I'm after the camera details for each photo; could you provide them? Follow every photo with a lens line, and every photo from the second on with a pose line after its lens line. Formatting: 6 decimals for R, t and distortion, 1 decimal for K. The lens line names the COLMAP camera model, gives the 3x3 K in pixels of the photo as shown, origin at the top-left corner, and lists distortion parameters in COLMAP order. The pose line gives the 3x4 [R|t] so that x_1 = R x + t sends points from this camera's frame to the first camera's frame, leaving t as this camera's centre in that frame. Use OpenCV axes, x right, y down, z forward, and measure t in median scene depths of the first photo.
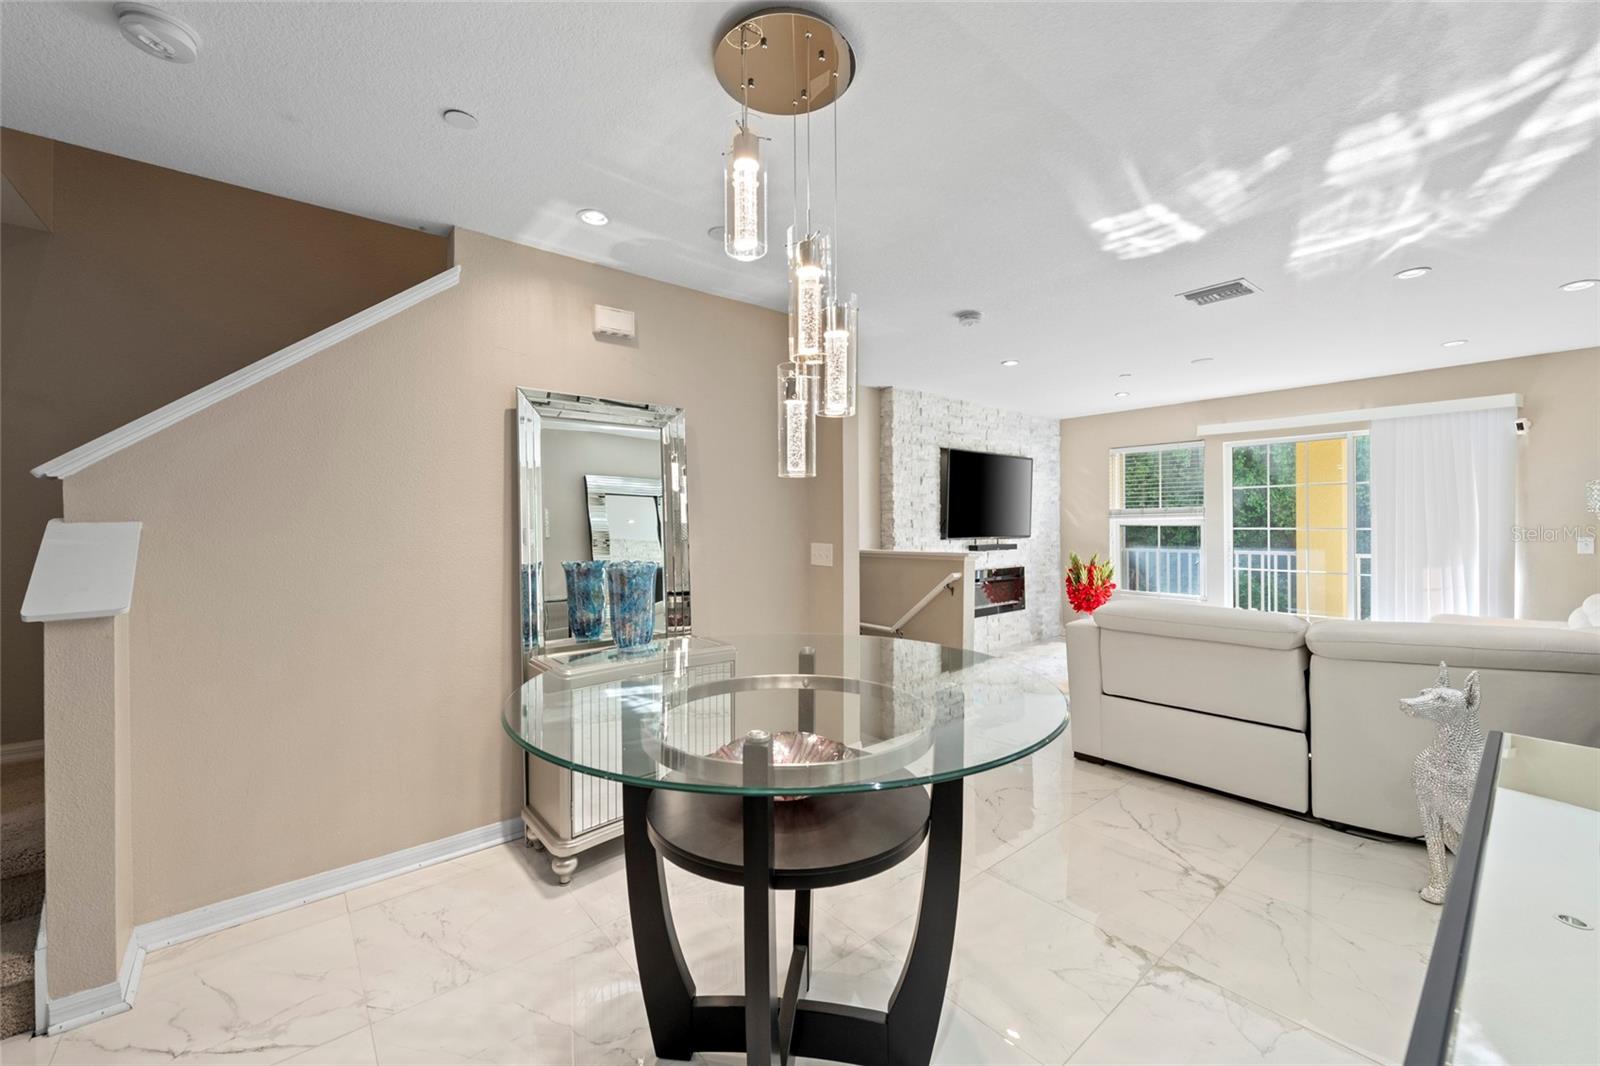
lens RADIAL K [[633.7, 0, 799.6], [0, 633.7, 525.7], [0, 0, 1]] dist [-0.000495, -0.000397]
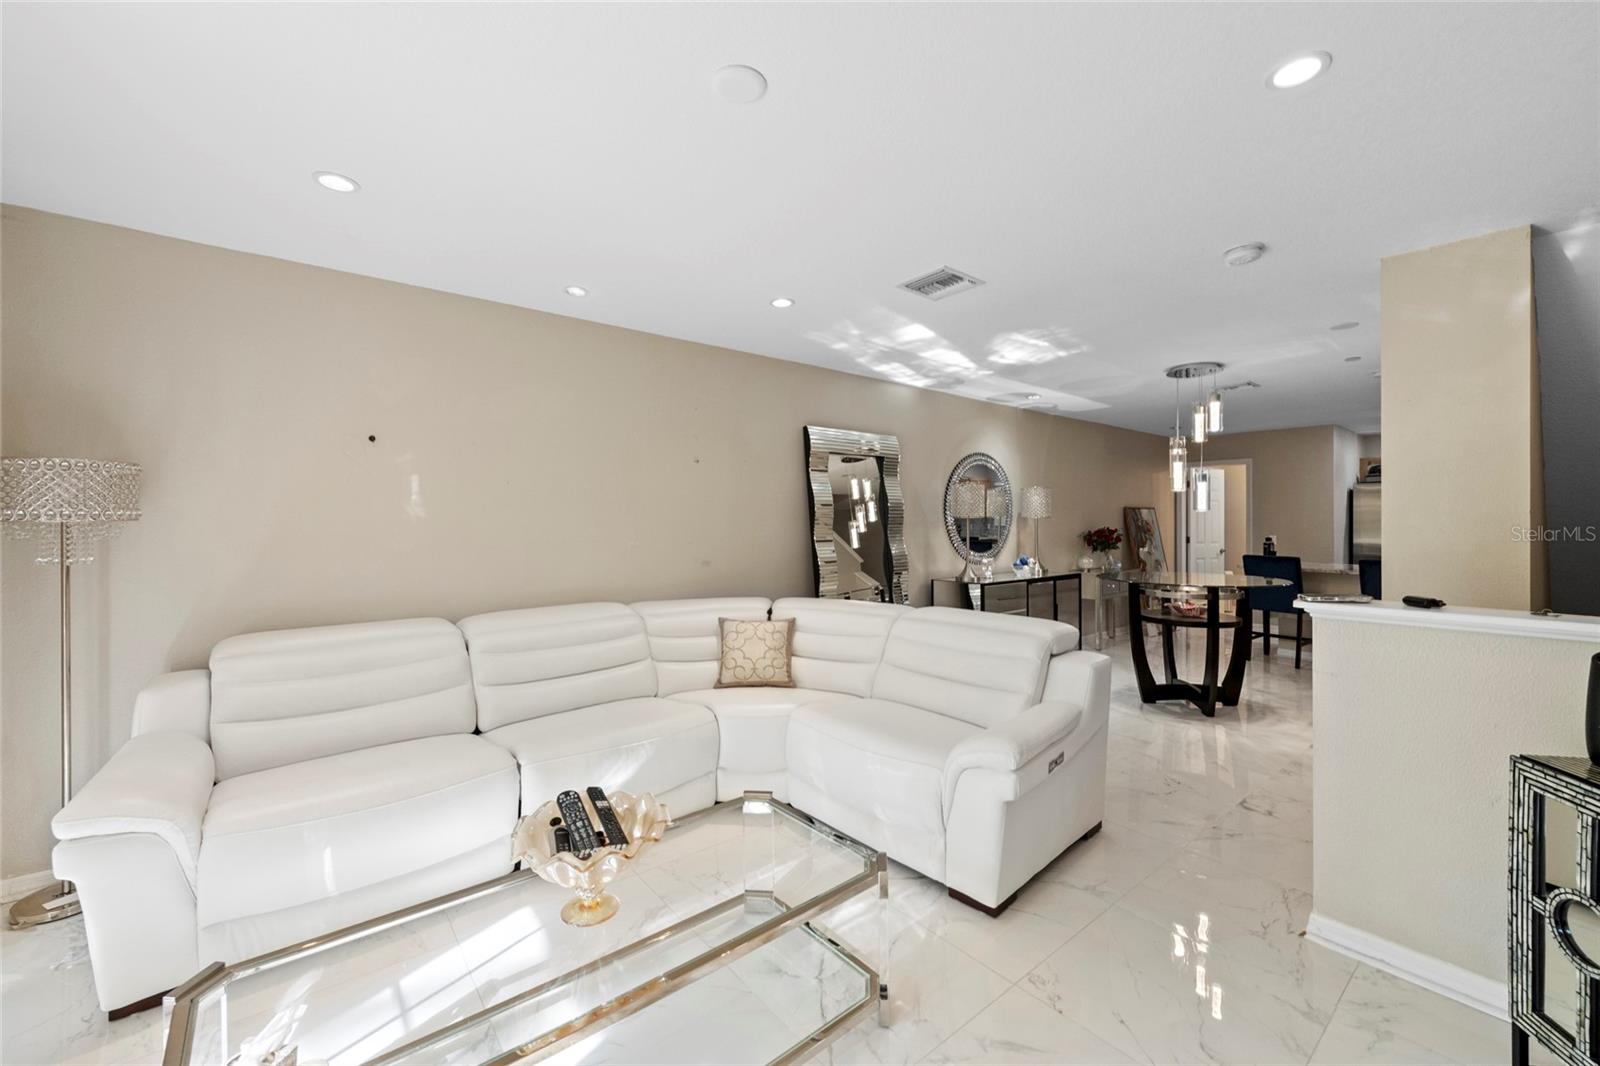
lens RADIAL K [[631.8, 0, 804.5], [0, 631.8, 520.2], [0, 0, 1]] dist [0.000393, -0.000075]
pose [[-0.999904, 0.005215, 0.012868, 0.821103], [0.005260, 0.999980, 0.003436, -0.028165], [-0.012850, 0.003504, -0.999911, 1.872191]]
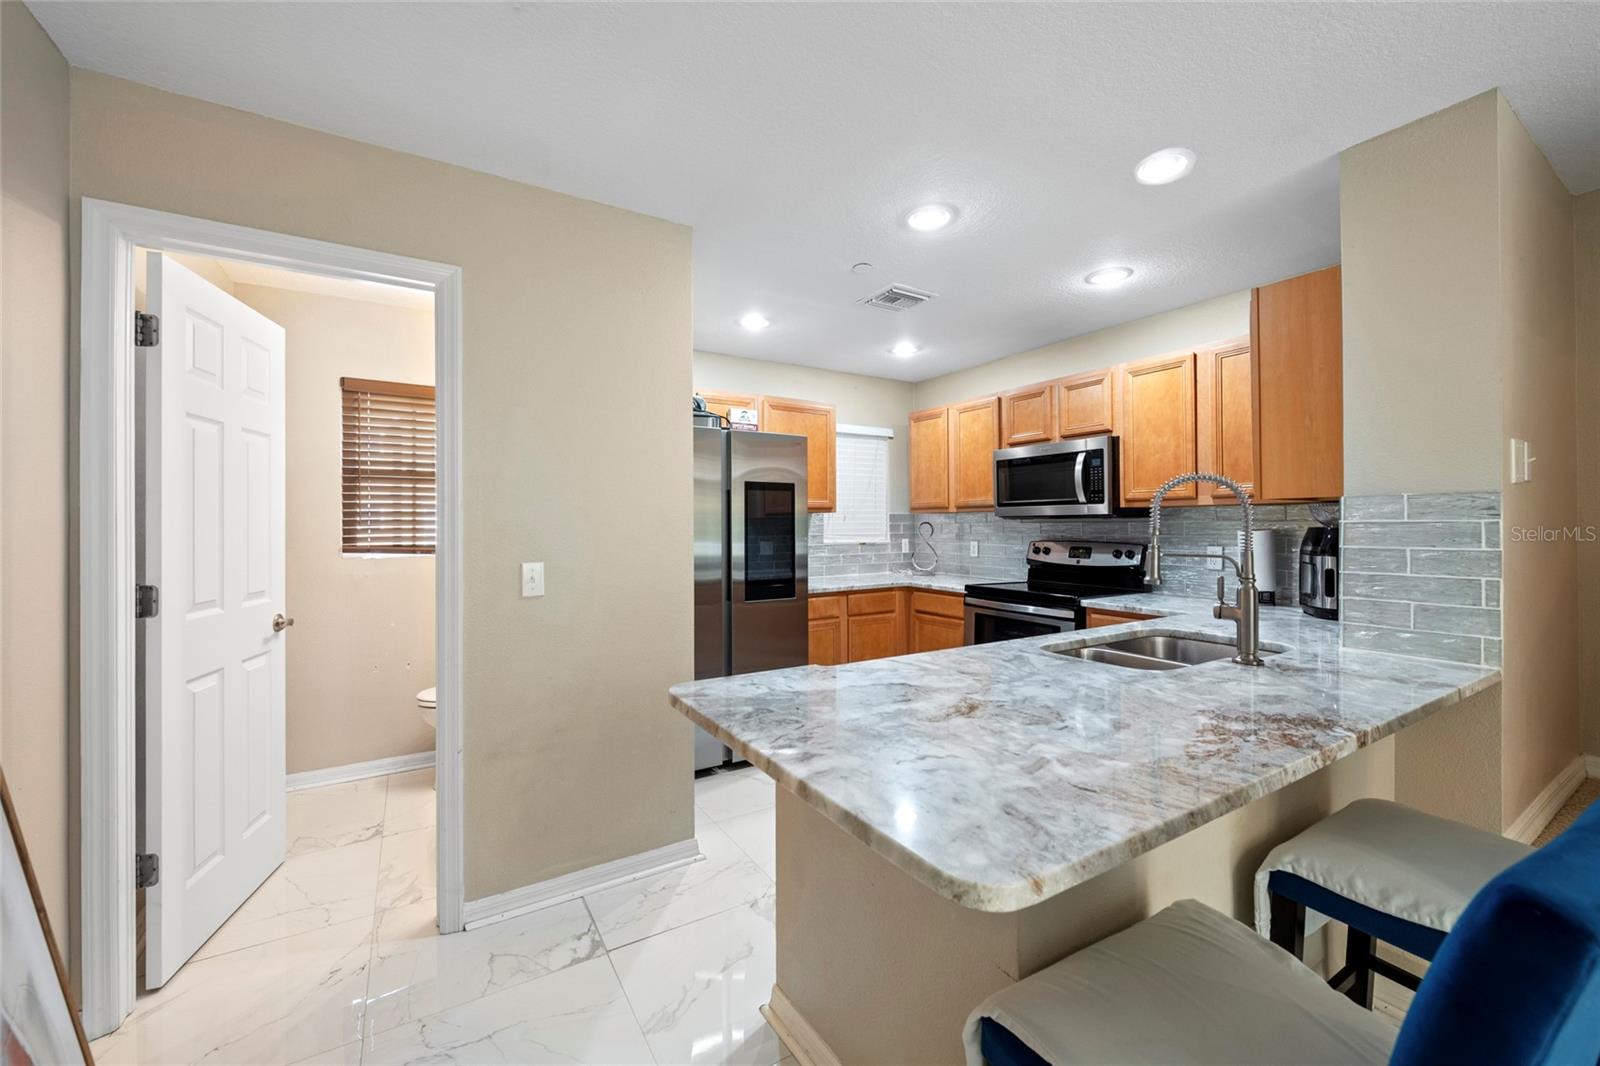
lens RADIAL K [[631.1, 0, 800.6], [0, 631.1, 525.3], [0, 0, 1]] dist [-0.002491, -0.000174]
pose [[-0.141707, 0.005749, -0.989892, -0.252273], [0.001004, 0.999983, 0.005664, 0.002775], [0.989908, -0.000191, -0.141711, -0.082548]]
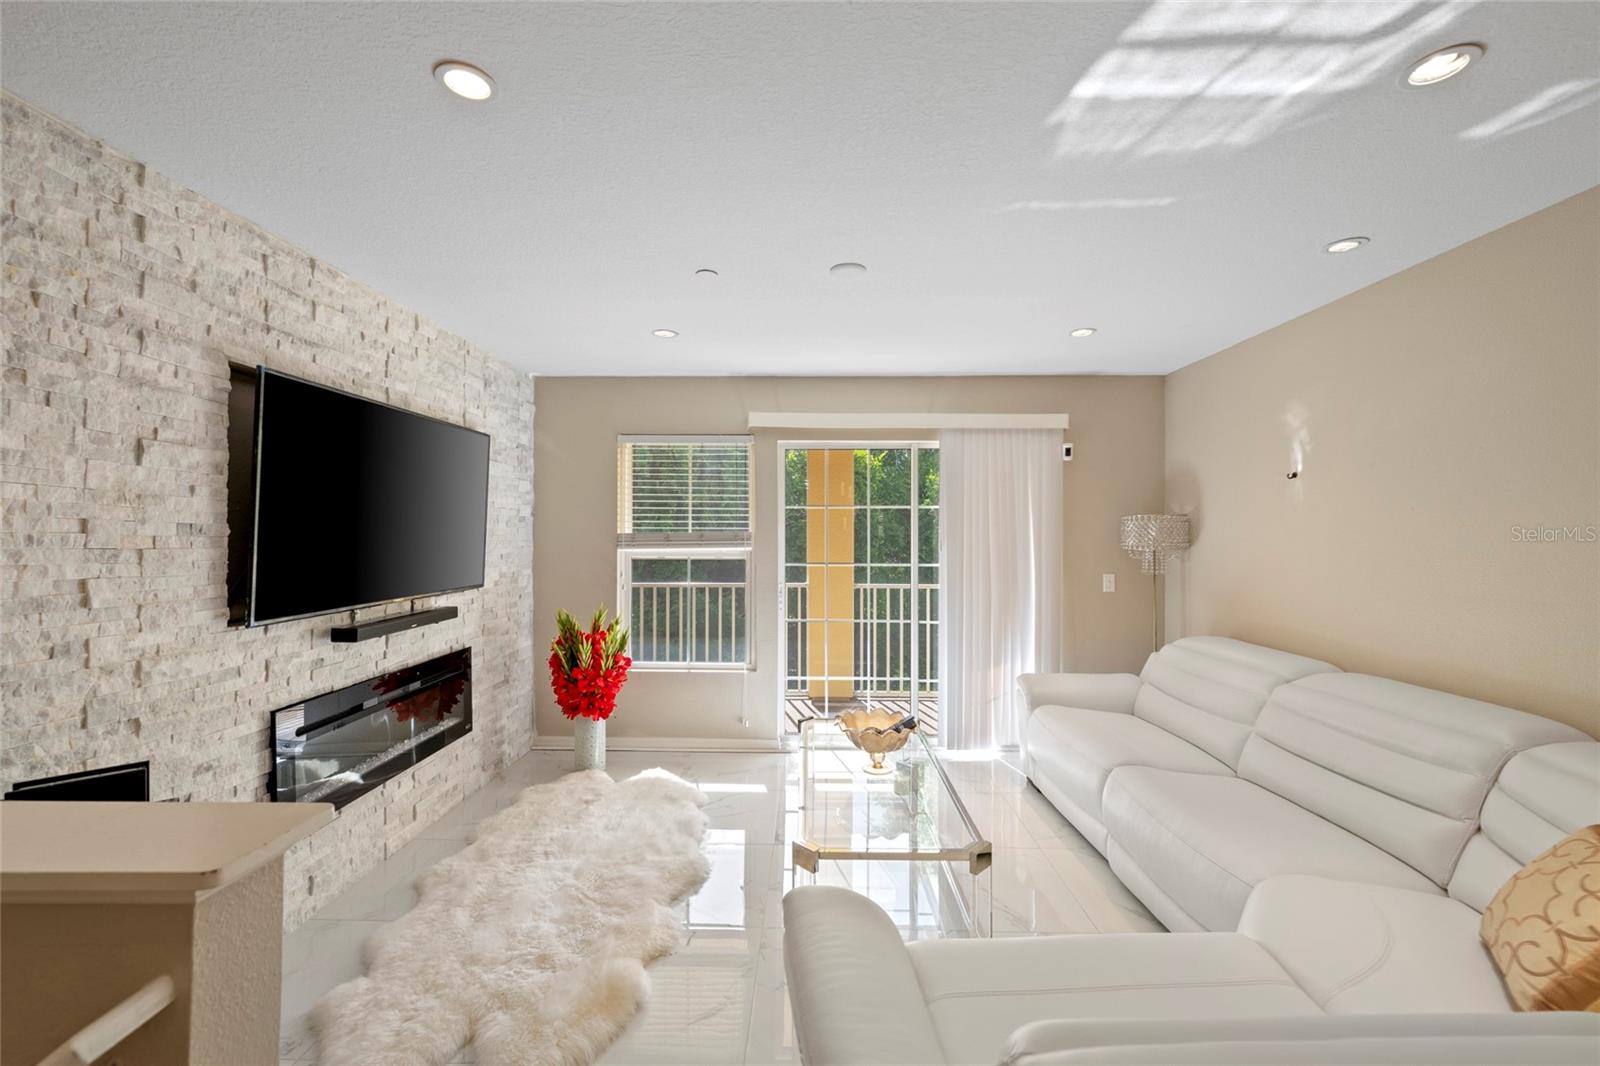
lens RADIAL K [[631.1, 0, 800.6], [0, 631.1, 525.3], [0, 0, 1]] dist [-0.002491, -0.000174]
pose [[0.656189, 0.011091, 0.754515, 0.296771], [-0.003564, 0.999926, -0.011599, -0.055156], [-0.754588, 0.004922, 0.656180, 0.953798]]
